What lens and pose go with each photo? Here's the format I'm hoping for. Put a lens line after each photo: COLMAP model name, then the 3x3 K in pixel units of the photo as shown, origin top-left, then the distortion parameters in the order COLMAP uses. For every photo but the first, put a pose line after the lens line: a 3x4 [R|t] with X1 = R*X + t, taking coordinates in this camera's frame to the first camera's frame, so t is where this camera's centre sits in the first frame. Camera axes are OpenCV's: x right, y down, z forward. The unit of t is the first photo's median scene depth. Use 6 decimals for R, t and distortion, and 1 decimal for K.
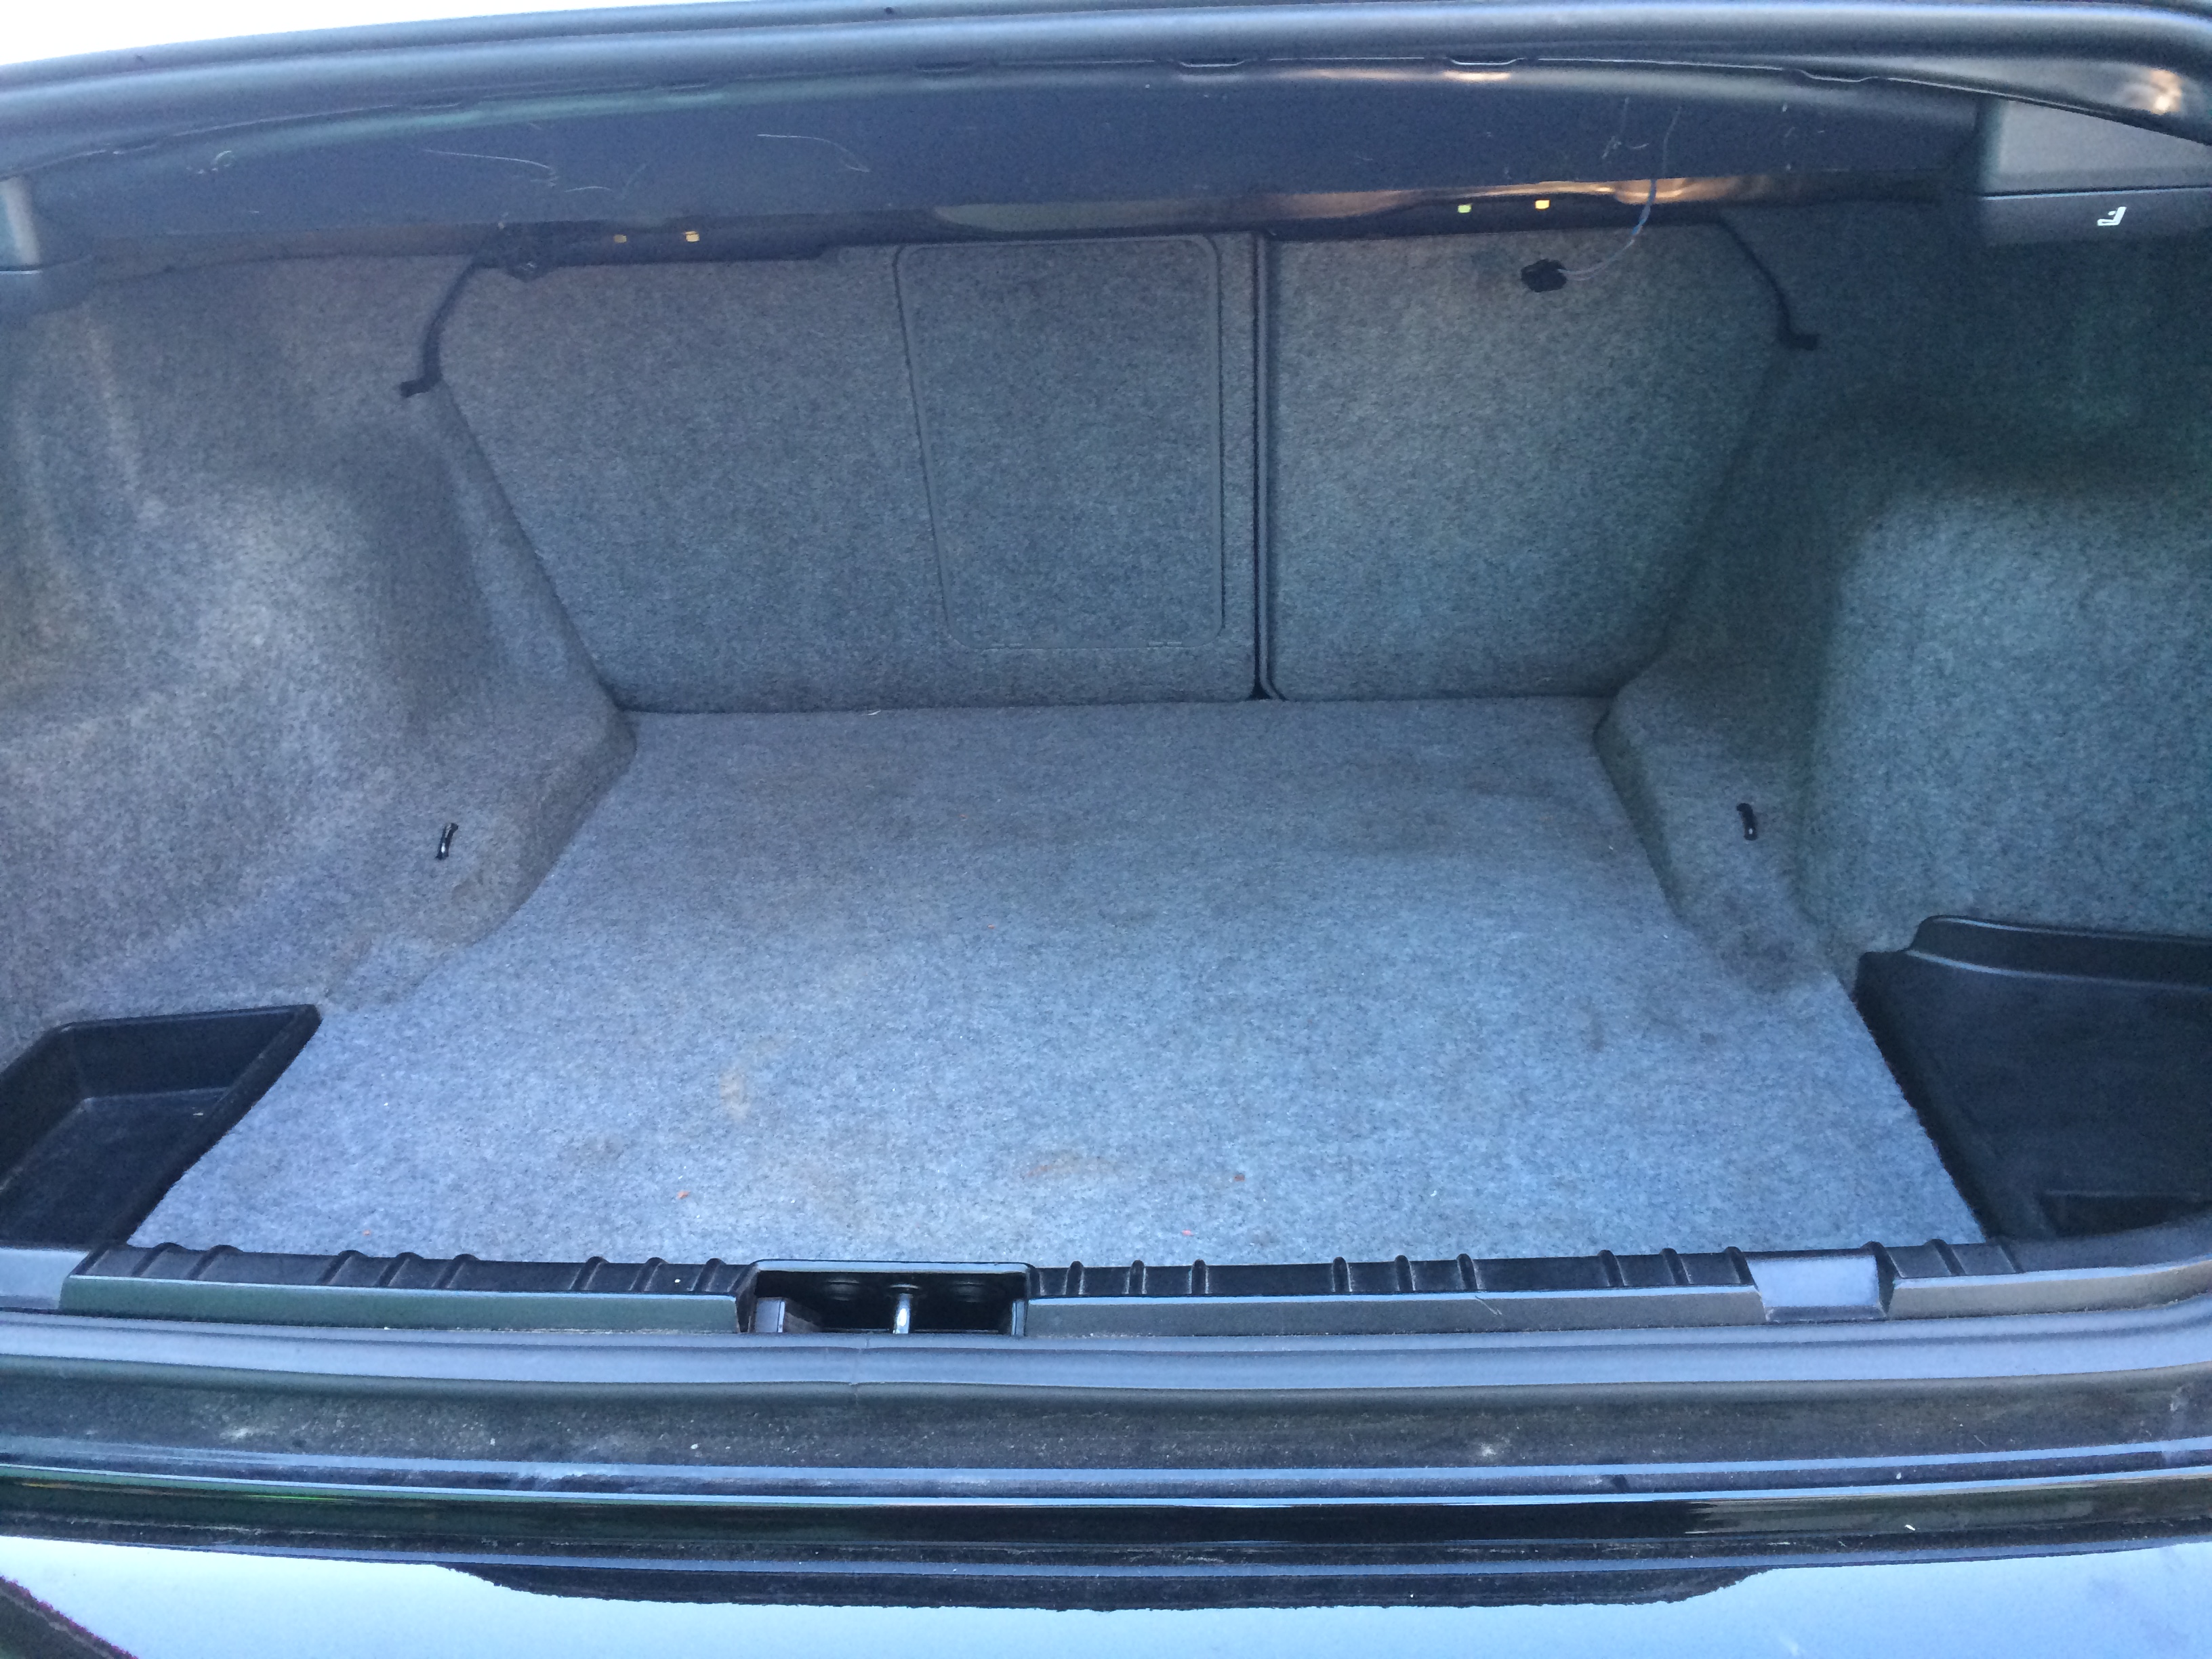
lens RADIAL K [[1909.3, 0, 1106.0], [0, 1909.3, 829.5], [0, 0, 1]] dist [0.106390, -0.139130]
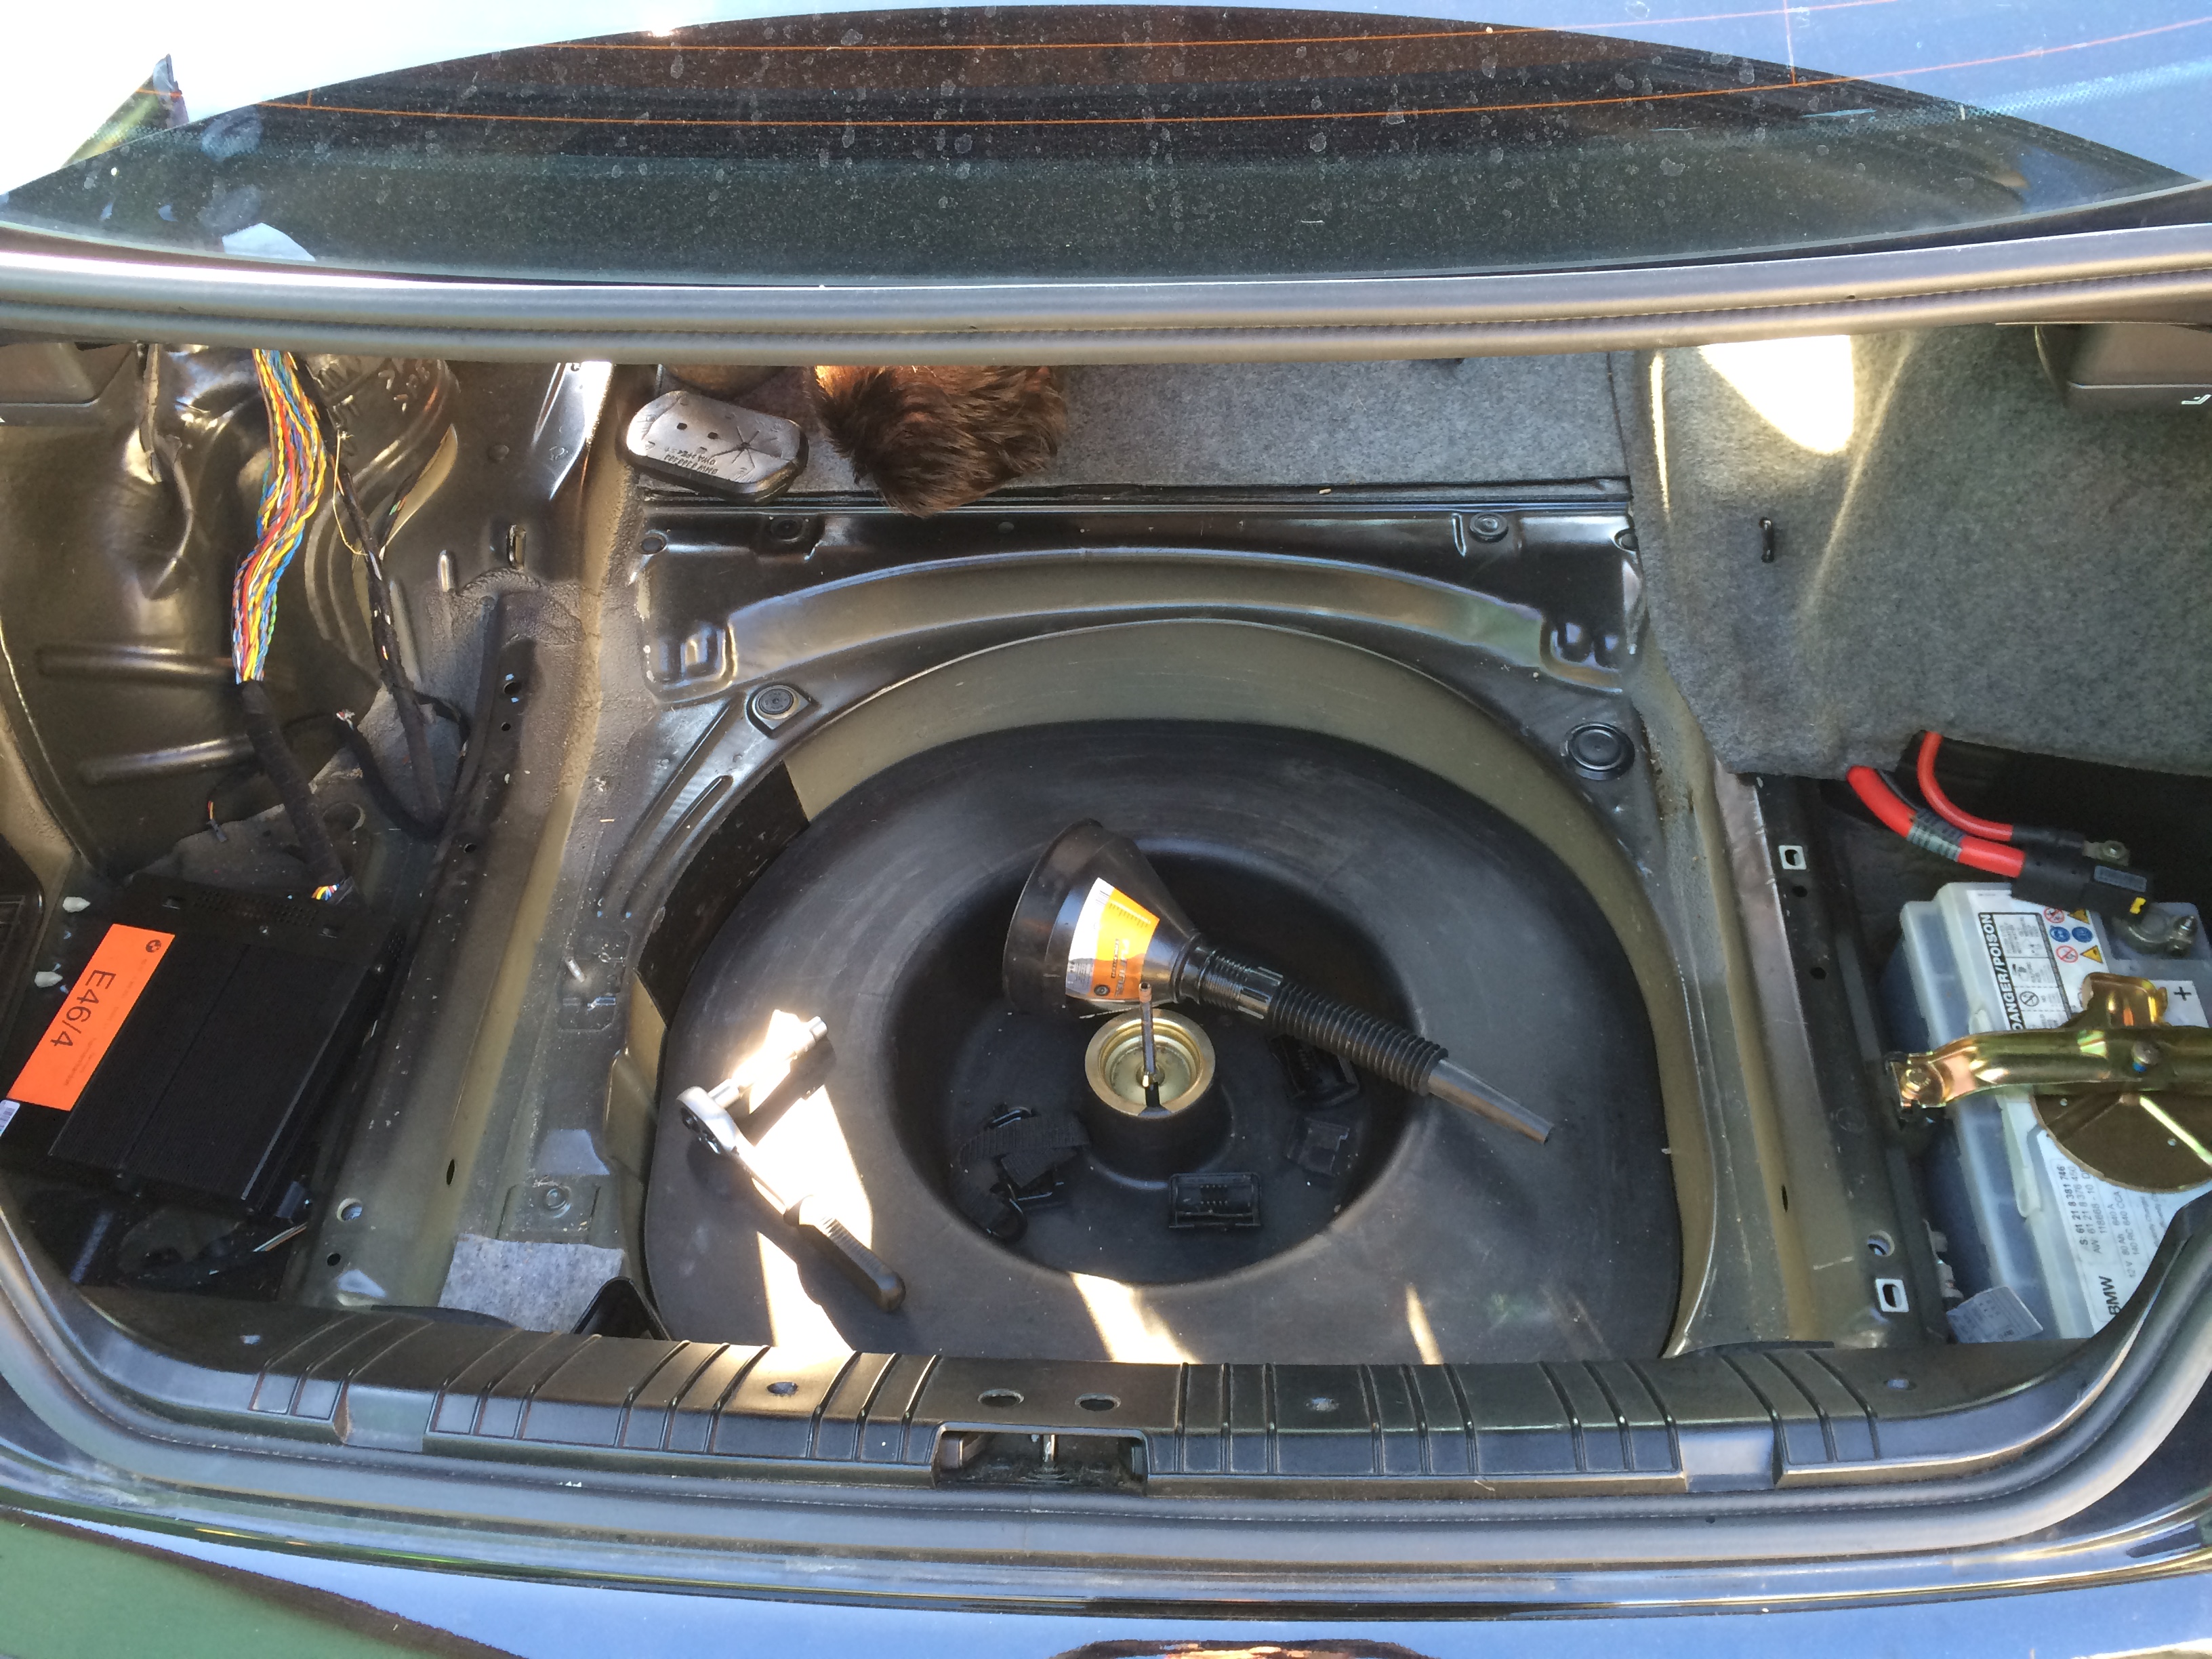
lens RADIAL K [[1909.3, 0, 1106.0], [0, 1909.3, 829.5], [0, 0, 1]] dist [0.106390, -0.139130]
pose [[0.999908, -0.012990, 0.003931, -0.037377], [0.009430, 0.873258, 0.487167, -0.461620], [-0.009761, -0.487086, 0.873300, 0.019455]]
